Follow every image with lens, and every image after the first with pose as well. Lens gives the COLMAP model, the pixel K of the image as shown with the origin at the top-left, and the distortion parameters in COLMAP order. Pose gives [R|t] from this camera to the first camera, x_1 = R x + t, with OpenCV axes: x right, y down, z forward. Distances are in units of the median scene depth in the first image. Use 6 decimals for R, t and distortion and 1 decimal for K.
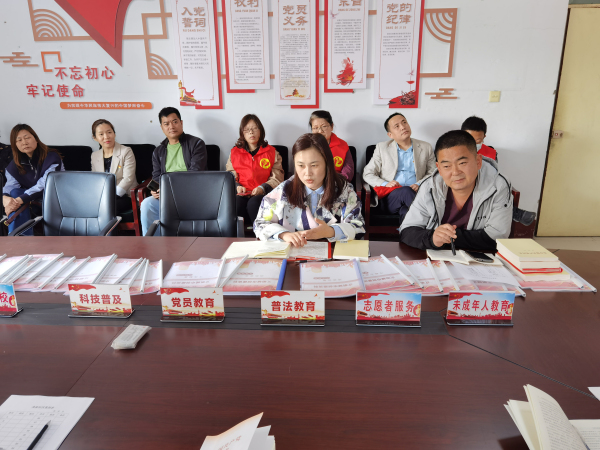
lens RADIAL K [[479.0, 0, 303.0], [0, 479.0, 226.1], [0, 0, 1]] dist [0.037899, -0.044568]
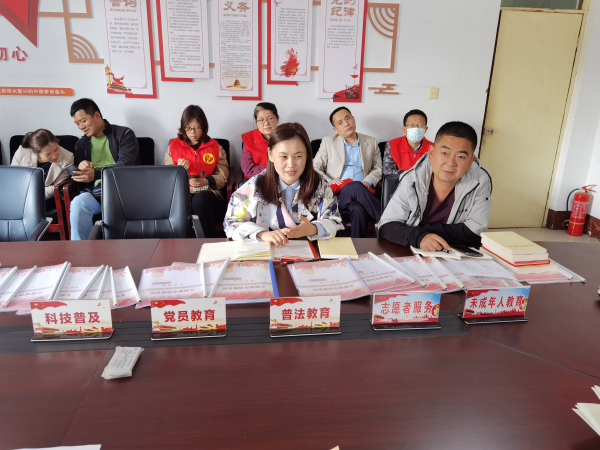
lens RADIAL K [[479.0, 0, 303.0], [0, 479.0, 226.1], [0, 0, 1]] dist [0.037899, -0.044568]
pose [[0.982785, -0.022903, 0.183326, -0.069260], [0.021611, 0.999726, 0.009044, -0.001842], [-0.183482, -0.004927, 0.983011, 0.044336]]
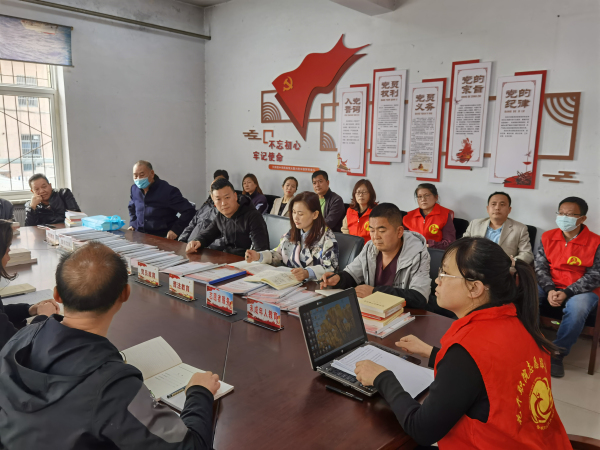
lens RADIAL K [[479.0, 0, 303.0], [0, 479.0, 226.1], [0, 0, 1]] dist [0.037899, -0.044568]
pose [[0.792472, 0.132230, -0.595402, 0.467676], [-0.214407, 0.974305, -0.068995, -0.003456], [0.570979, 0.182335, 0.800460, -0.041342]]
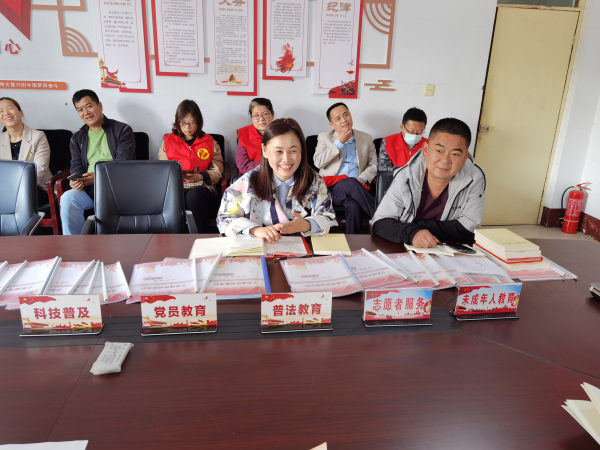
lens RADIAL K [[479.0, 0, 303.0], [0, 479.0, 226.1], [0, 0, 1]] dist [0.037899, -0.044568]
pose [[0.981475, -0.018979, 0.190647, -0.065904], [0.016109, 0.999733, 0.016593, -0.001276], [-0.190911, -0.013214, 0.981518, 0.045453]]
